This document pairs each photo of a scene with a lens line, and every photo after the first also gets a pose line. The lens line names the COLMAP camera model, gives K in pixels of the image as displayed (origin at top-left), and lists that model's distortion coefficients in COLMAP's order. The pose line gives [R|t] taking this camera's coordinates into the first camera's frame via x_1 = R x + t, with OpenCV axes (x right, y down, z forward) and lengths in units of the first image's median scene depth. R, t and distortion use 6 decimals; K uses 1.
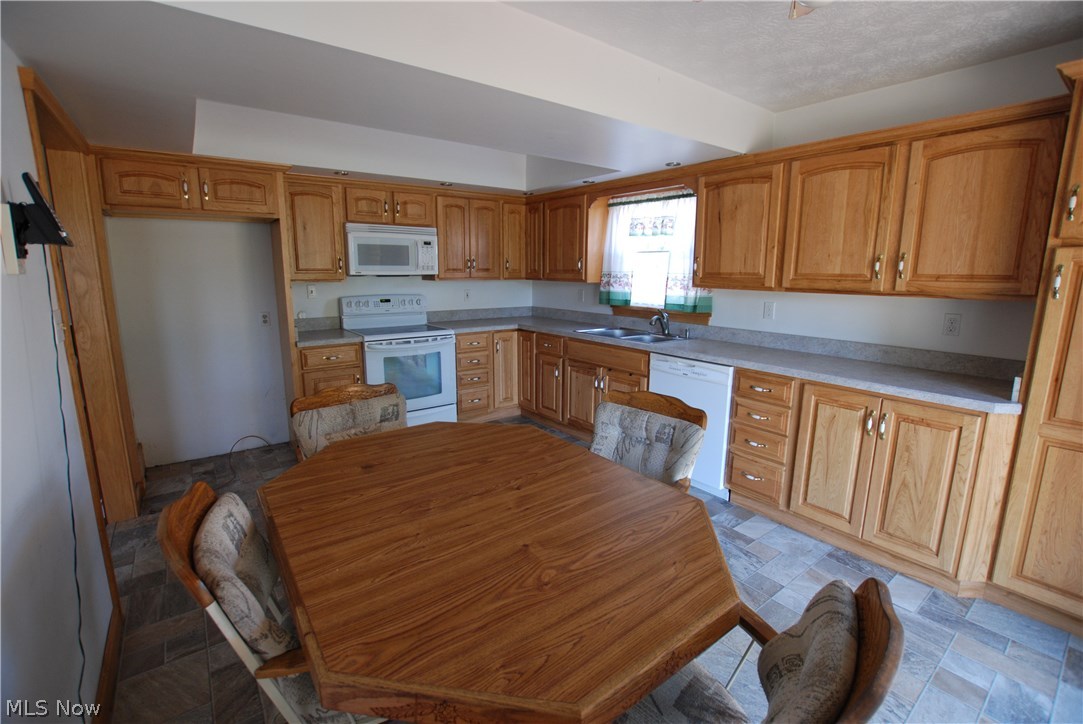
lens RADIAL K [[480.9, 0, 543.1], [0, 480.9, 359.7], [0, 0, 1]] dist [-0.022735, 0.001969]
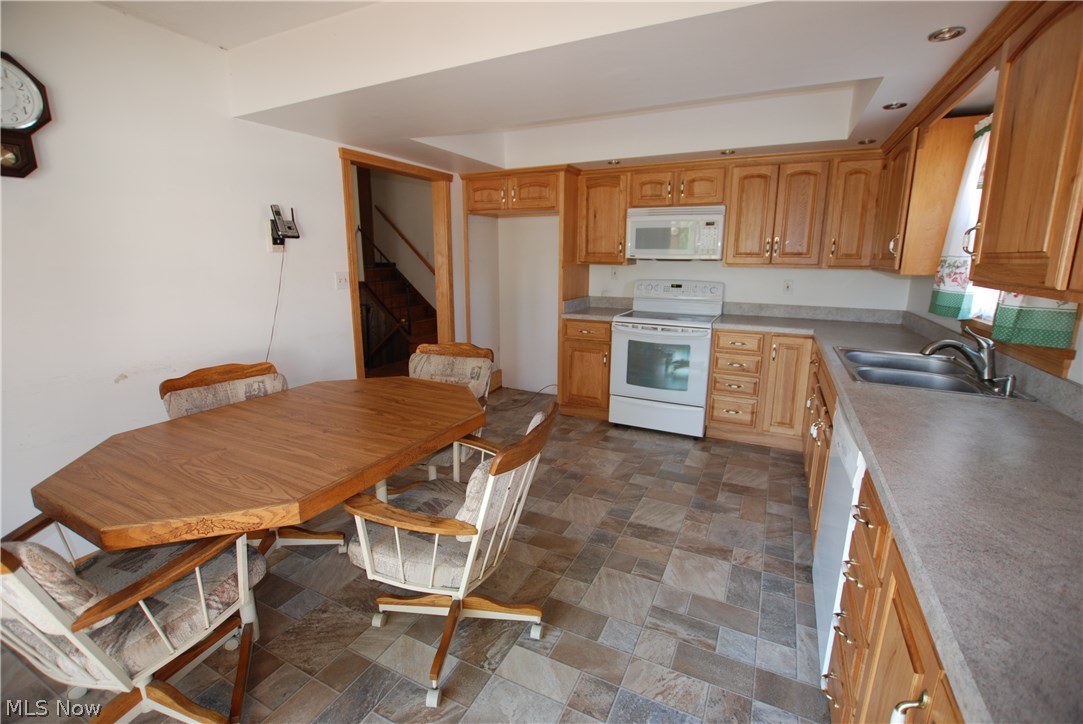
lens RADIAL K [[480.9, 0, 541.9], [0, 480.9, 357.1], [0, 0, 1]] dist [-0.022735, 0.001969]
pose [[0.443154, 0.182987, -0.877571, 0.470722], [-0.169091, 0.978435, 0.118632, -0.056516], [0.880354, 0.095818, 0.464539, 0.357268]]
